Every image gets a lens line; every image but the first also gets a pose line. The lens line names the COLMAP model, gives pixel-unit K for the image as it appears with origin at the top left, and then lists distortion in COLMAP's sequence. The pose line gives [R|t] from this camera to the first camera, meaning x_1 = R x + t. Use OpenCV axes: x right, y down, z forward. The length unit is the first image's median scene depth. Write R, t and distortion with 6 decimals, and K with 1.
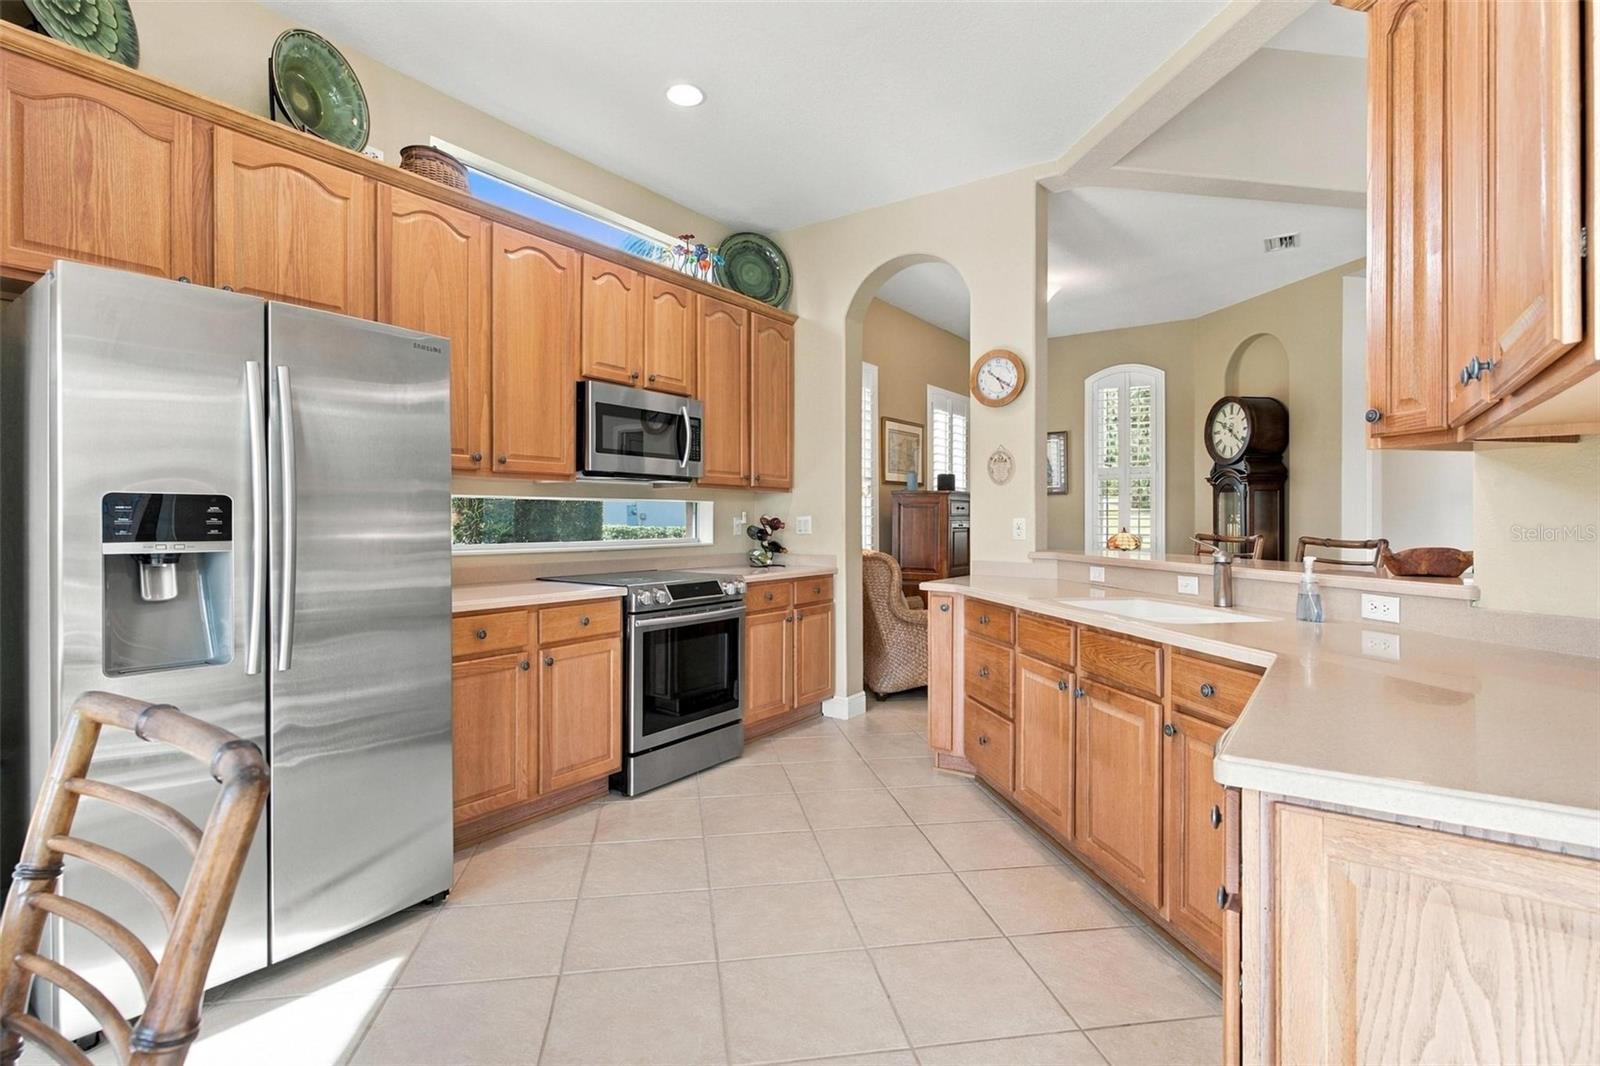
lens RADIAL K [[777.0, 0, 789.4], [0, 777.0, 524.8], [0, 0, 1]] dist [-0.001136, -0.000465]
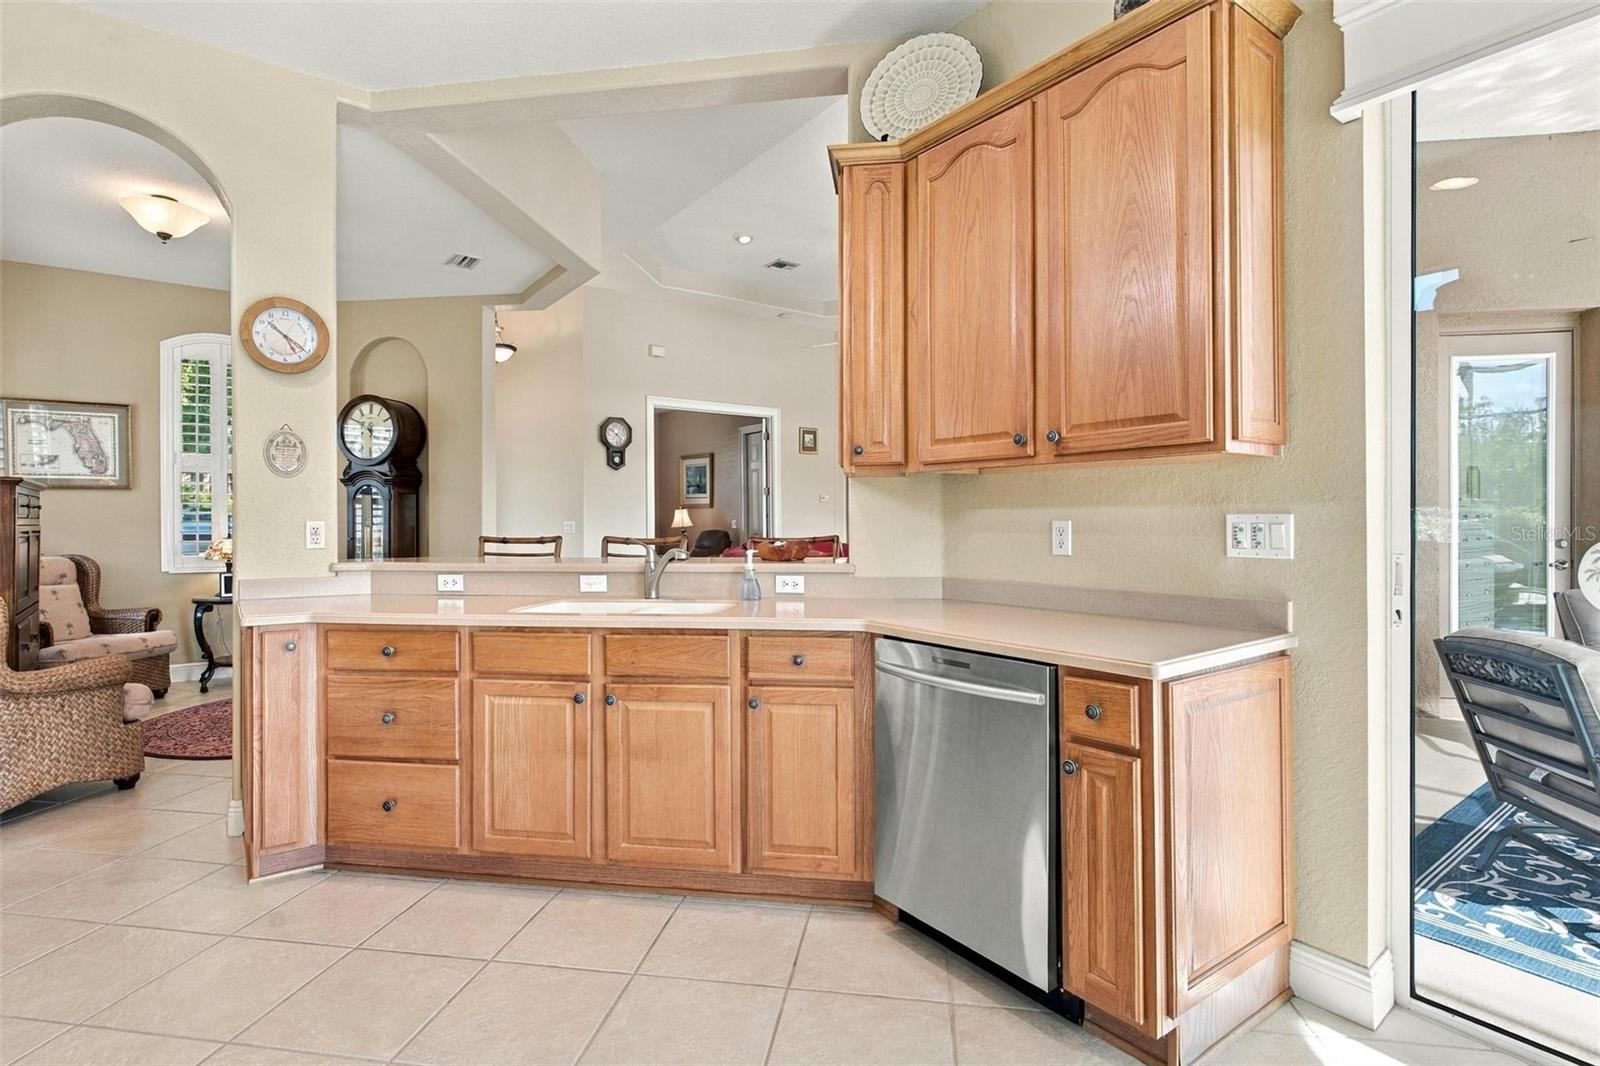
lens RADIAL K [[777.0, 0, 811.3], [0, 777.0, 524.4], [0, 0, 1]] dist [-0.001136, -0.000465]
pose [[0.302217, -0.004692, 0.953227, -0.299606], [0.009218, 0.999956, 0.002000, -0.001814], [-0.953194, 0.008182, 0.302247, 0.288891]]
